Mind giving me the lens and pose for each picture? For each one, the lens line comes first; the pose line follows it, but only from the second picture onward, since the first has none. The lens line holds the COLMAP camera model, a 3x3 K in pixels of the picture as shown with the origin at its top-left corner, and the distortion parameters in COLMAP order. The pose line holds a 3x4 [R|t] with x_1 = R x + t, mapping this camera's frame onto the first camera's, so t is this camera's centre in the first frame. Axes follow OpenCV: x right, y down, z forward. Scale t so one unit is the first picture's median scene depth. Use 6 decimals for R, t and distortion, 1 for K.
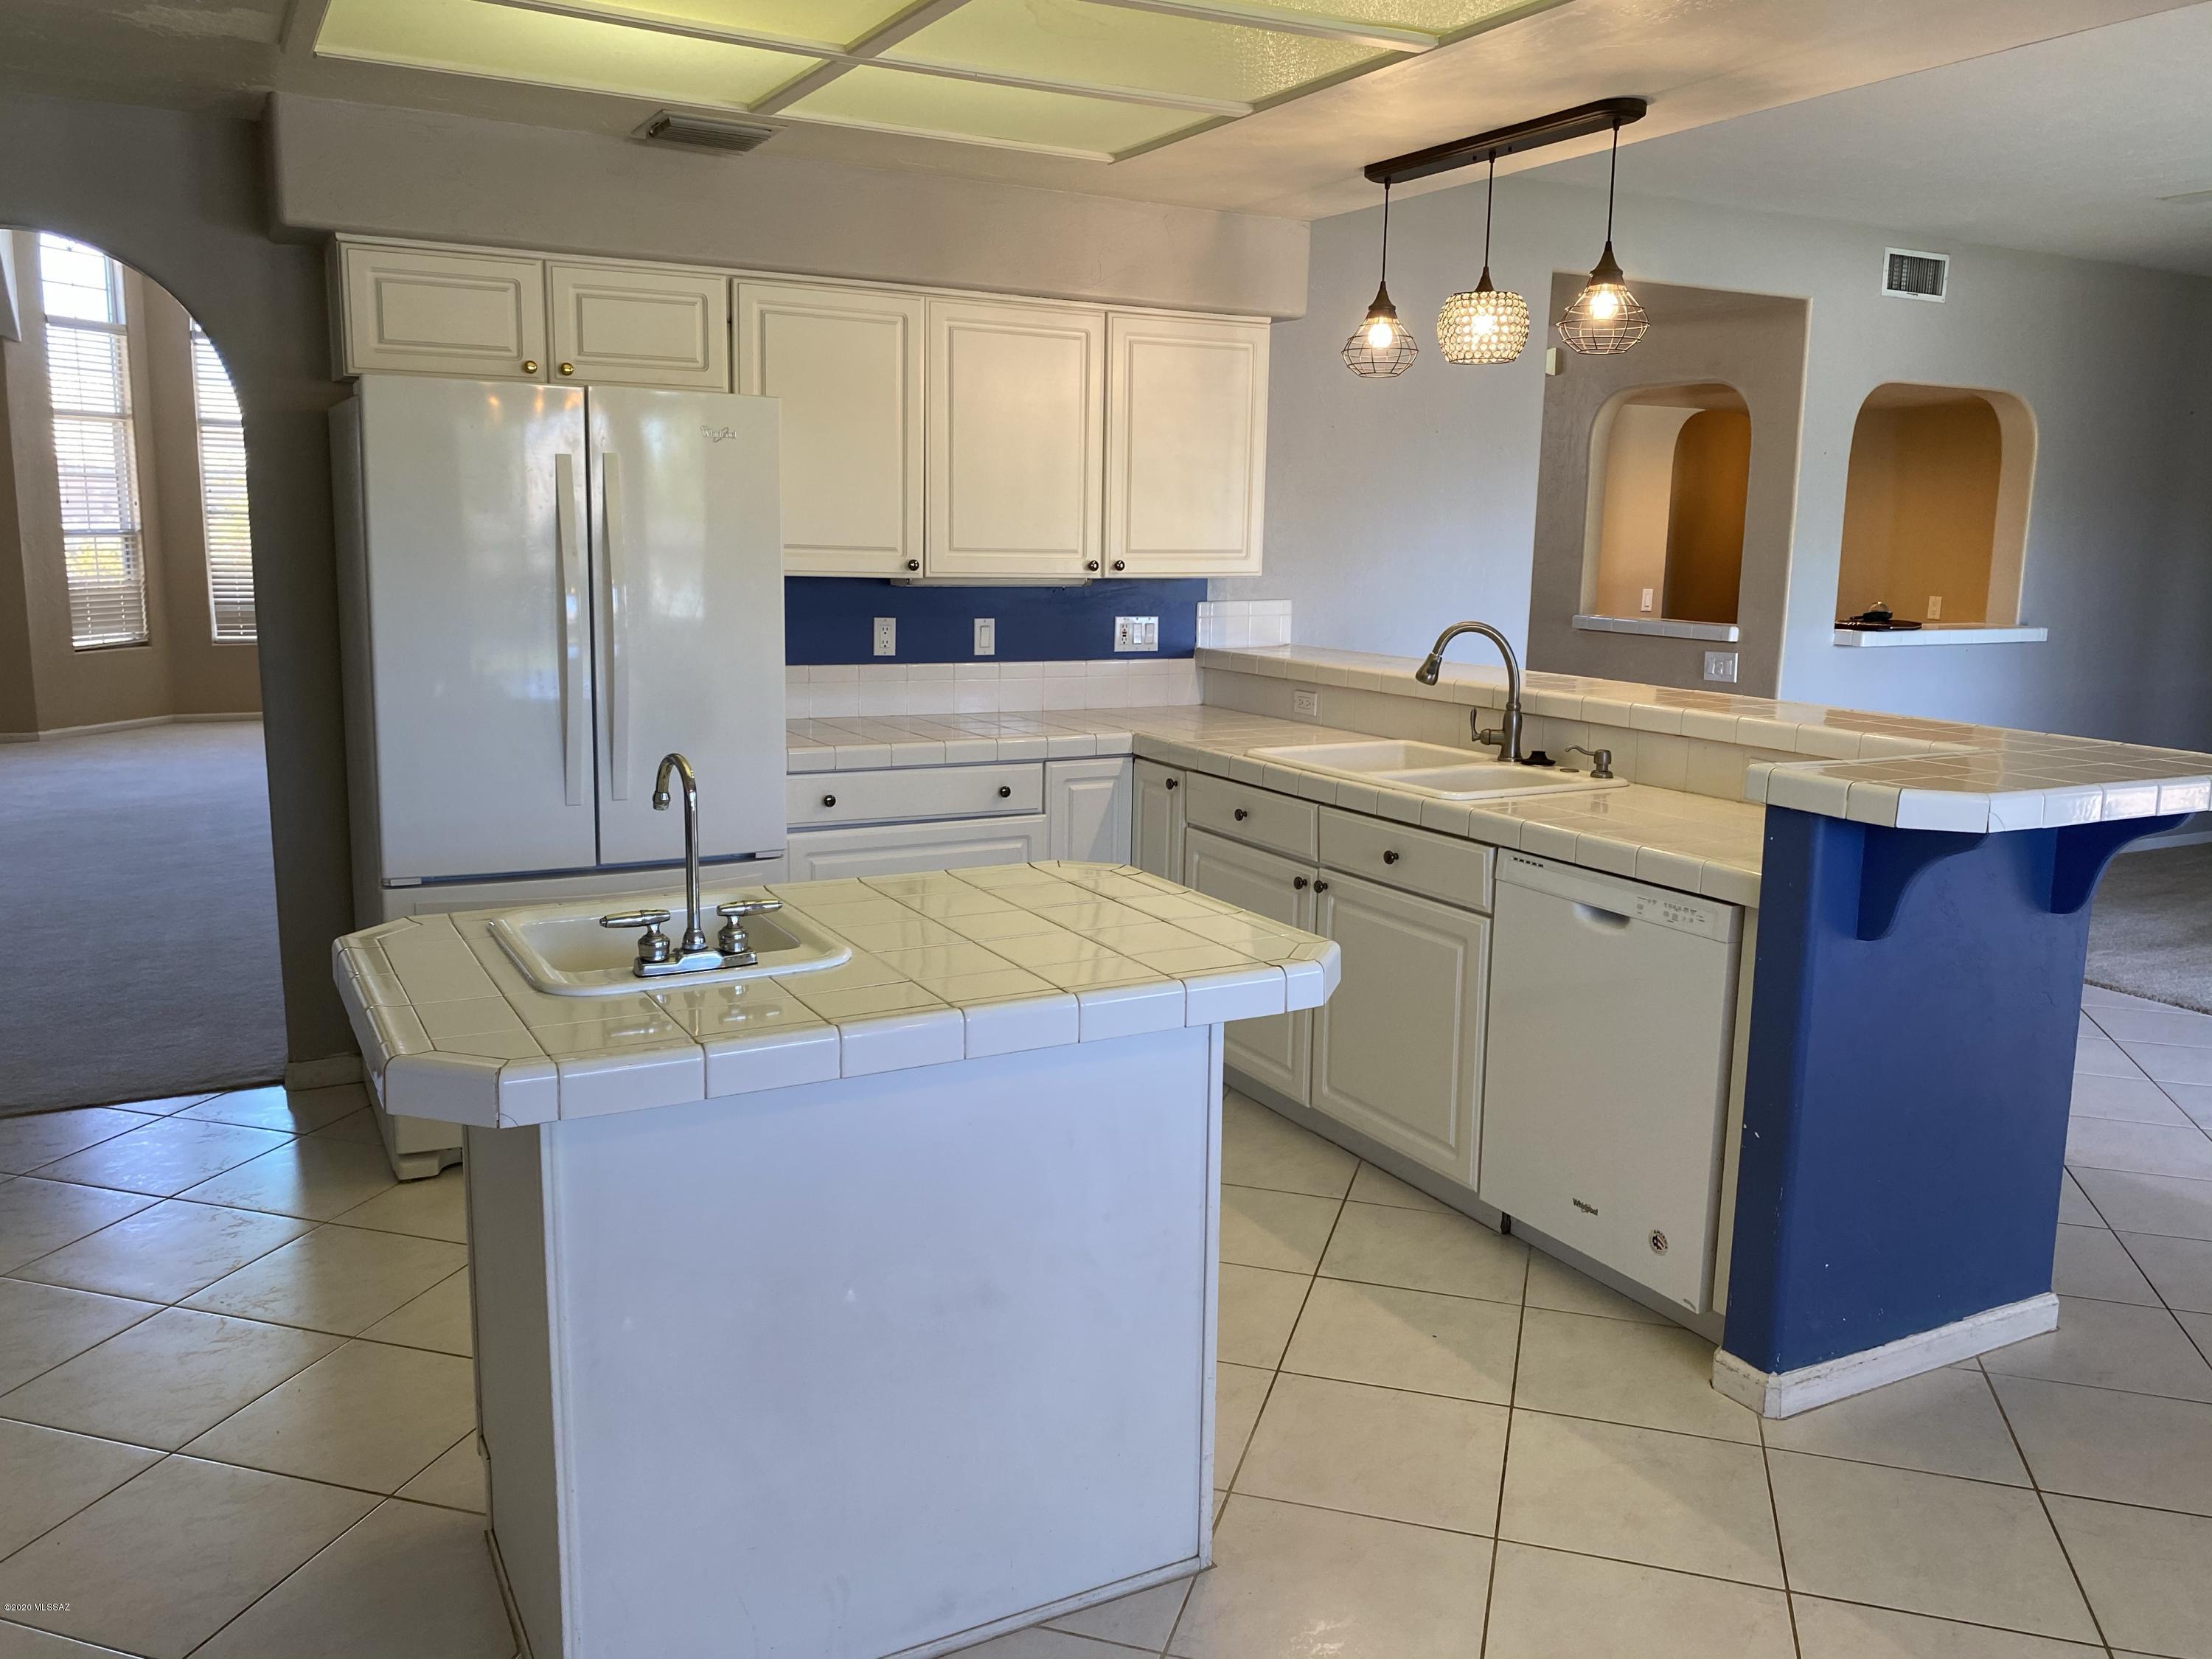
lens RADIAL K [[1696.2, 0, 1114.8], [0, 1696.2, 846.8], [0, 0, 1]] dist [0.028461, -0.034780]
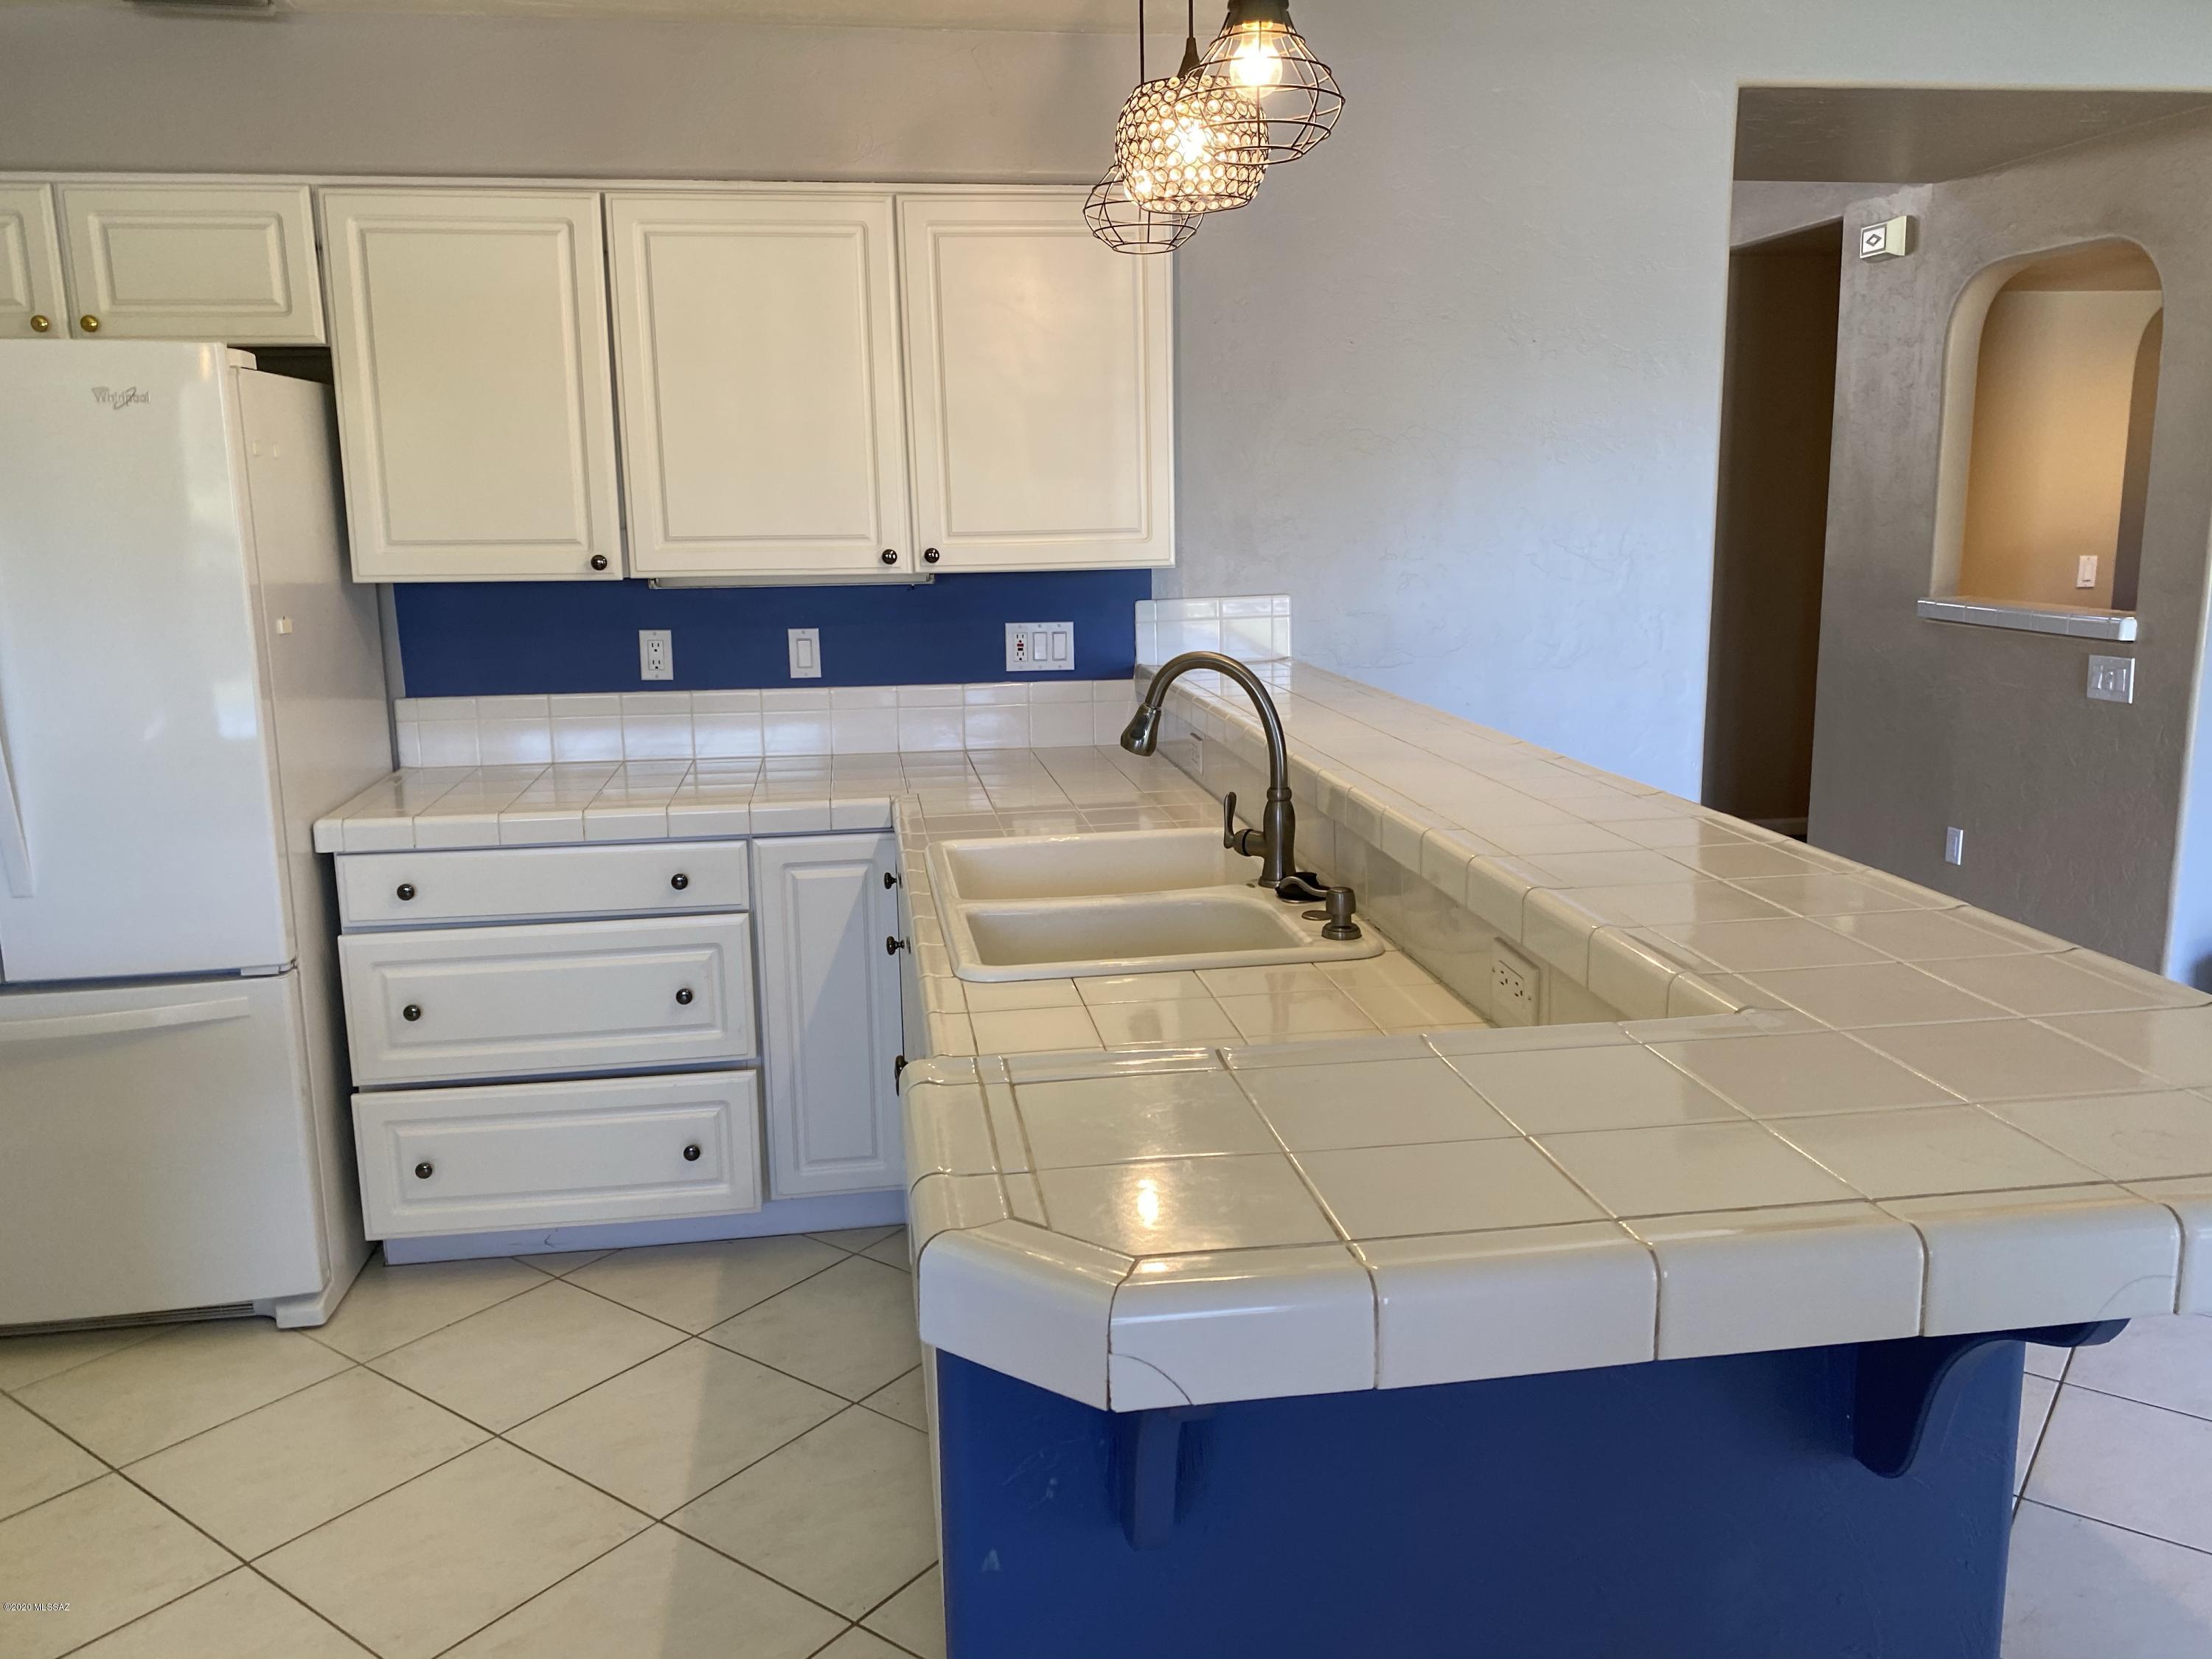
lens RADIAL K [[1696.2, 0, 1128.4], [0, 1696.2, 828.2], [0, 0, 1]] dist [0.028461, -0.034780]
pose [[0.938746, 0.034823, -0.342846, 0.349390], [-0.031923, 0.999391, 0.014099, -0.069446], [0.343128, -0.002291, 0.939286, 0.389746]]
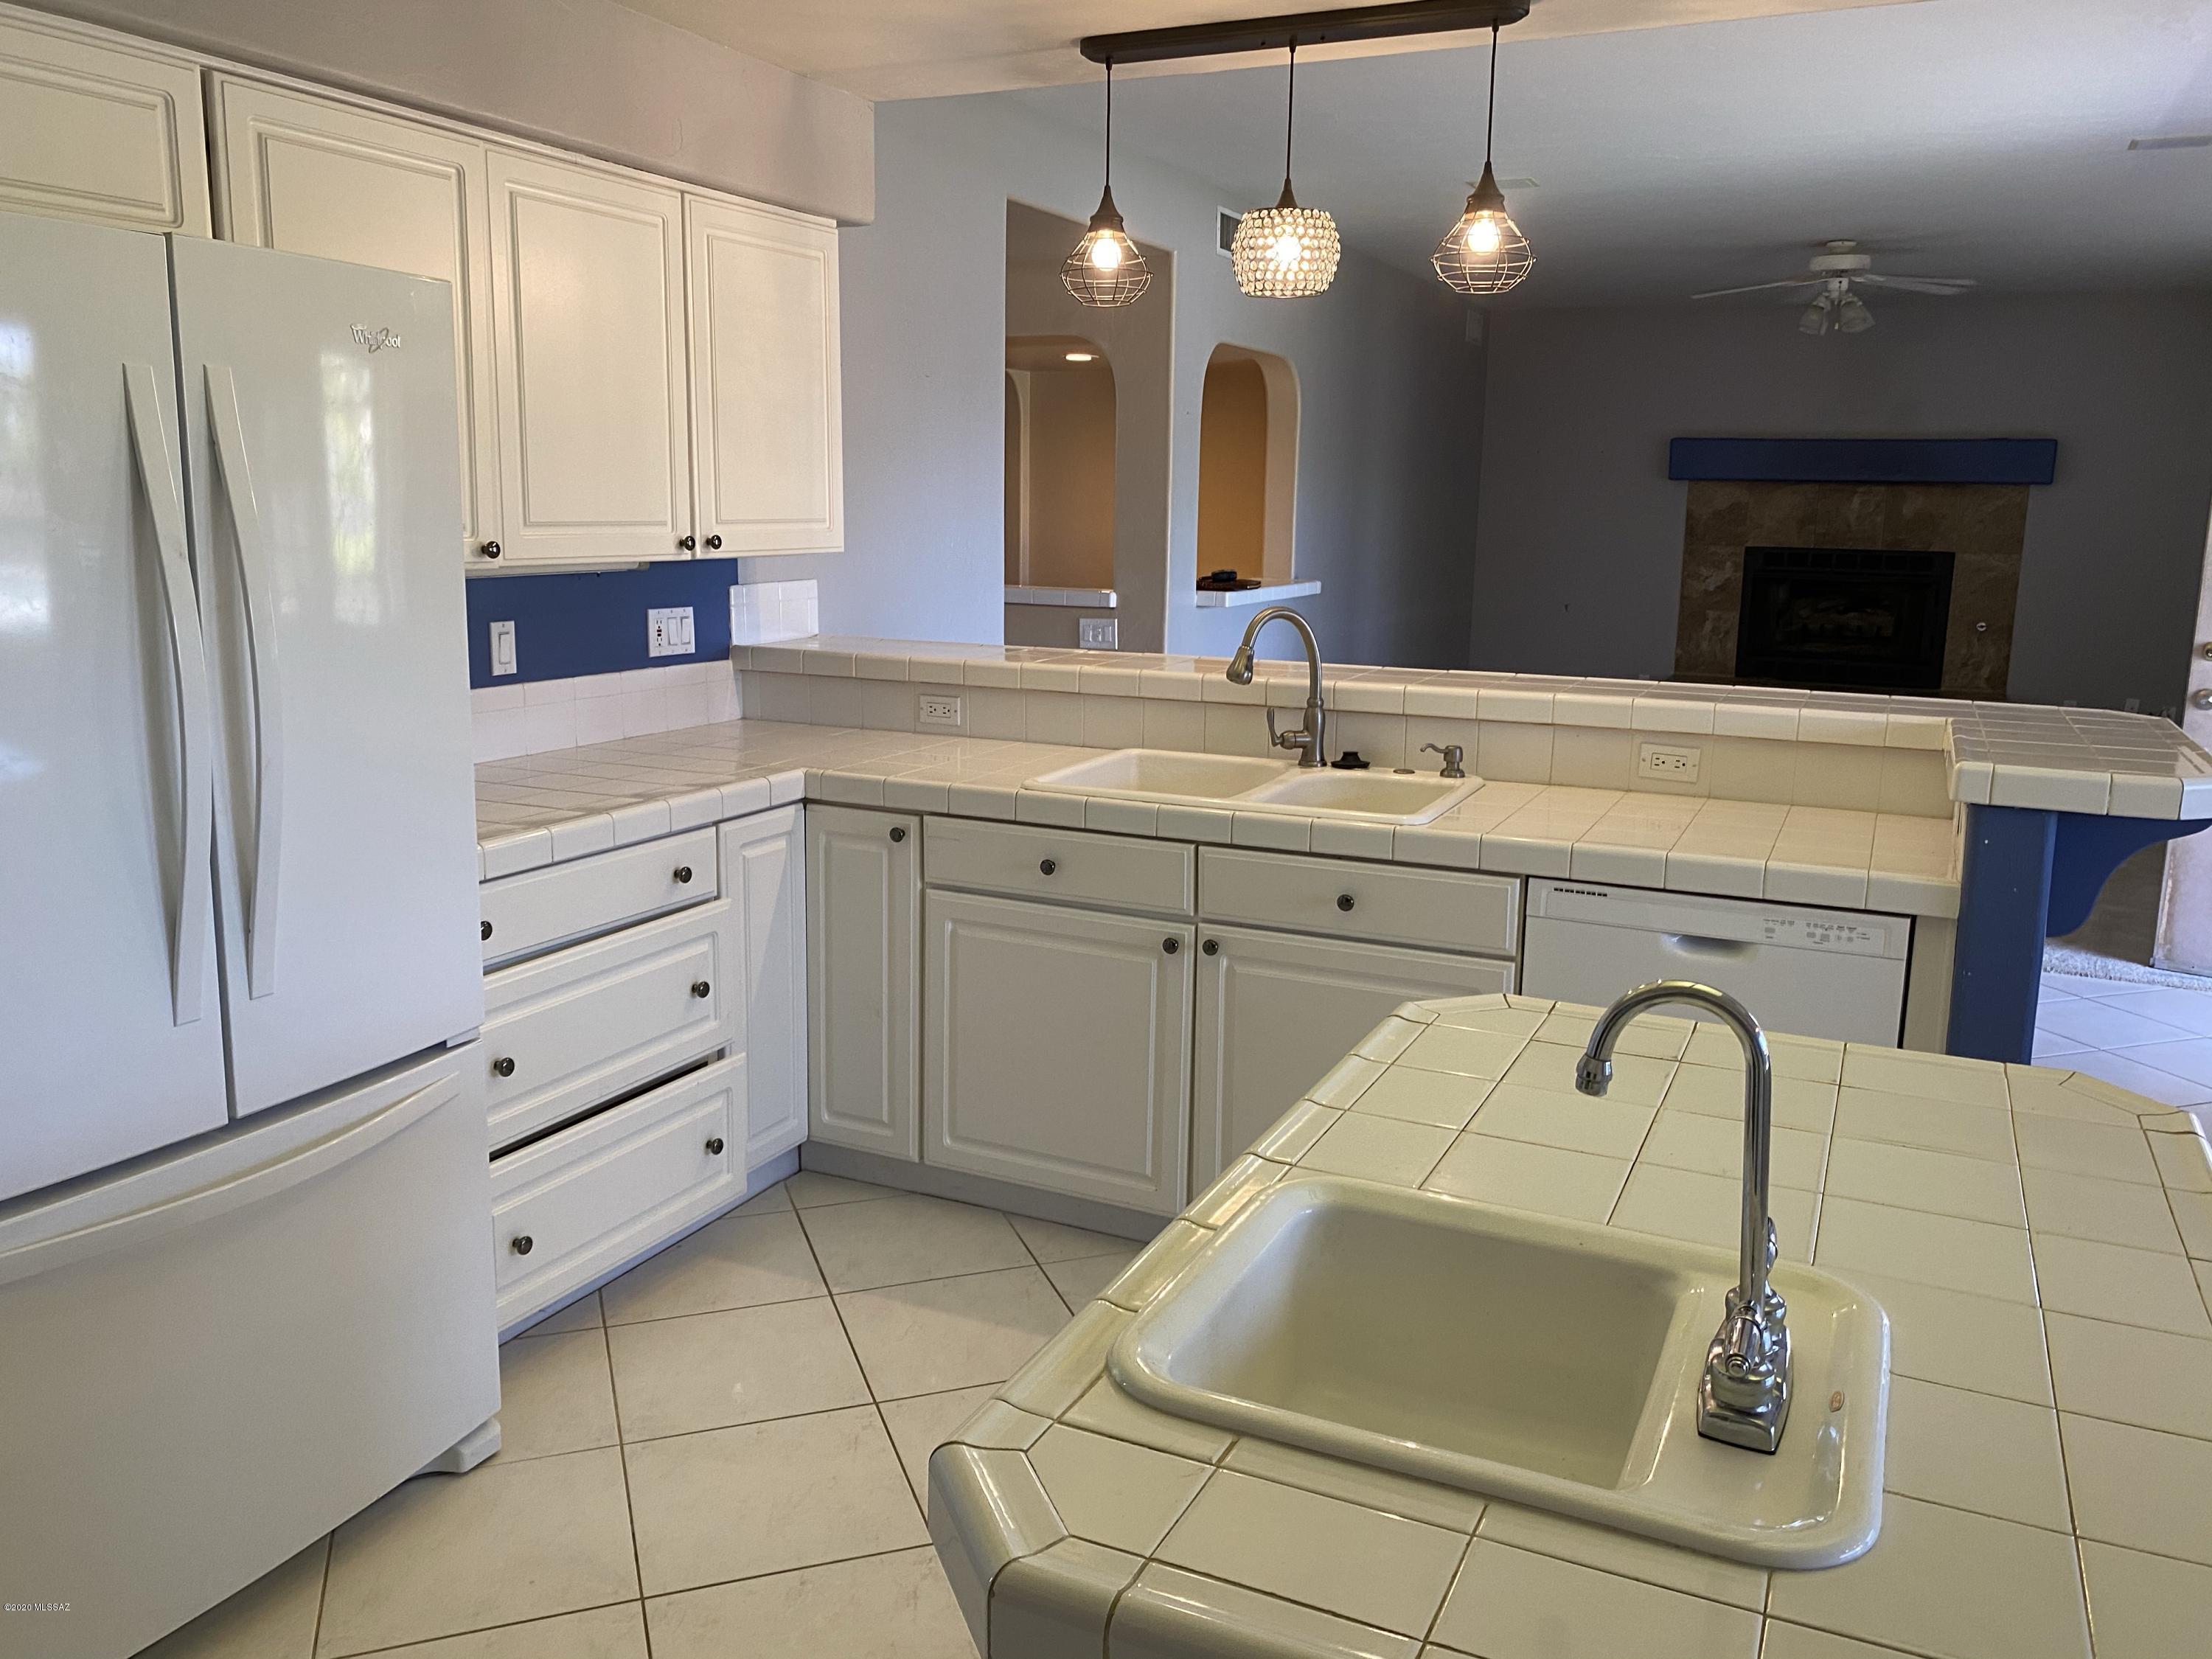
lens RADIAL K [[1696.2, 0, 1093.9], [0, 1696.2, 822.8], [0, 0, 1]] dist [0.028461, -0.034780]
pose [[0.813513, -0.113299, 0.570404, -0.318058], [0.106454, 0.993277, 0.045469, -0.065715], [-0.571721, 0.023732, 0.820105, 0.328406]]
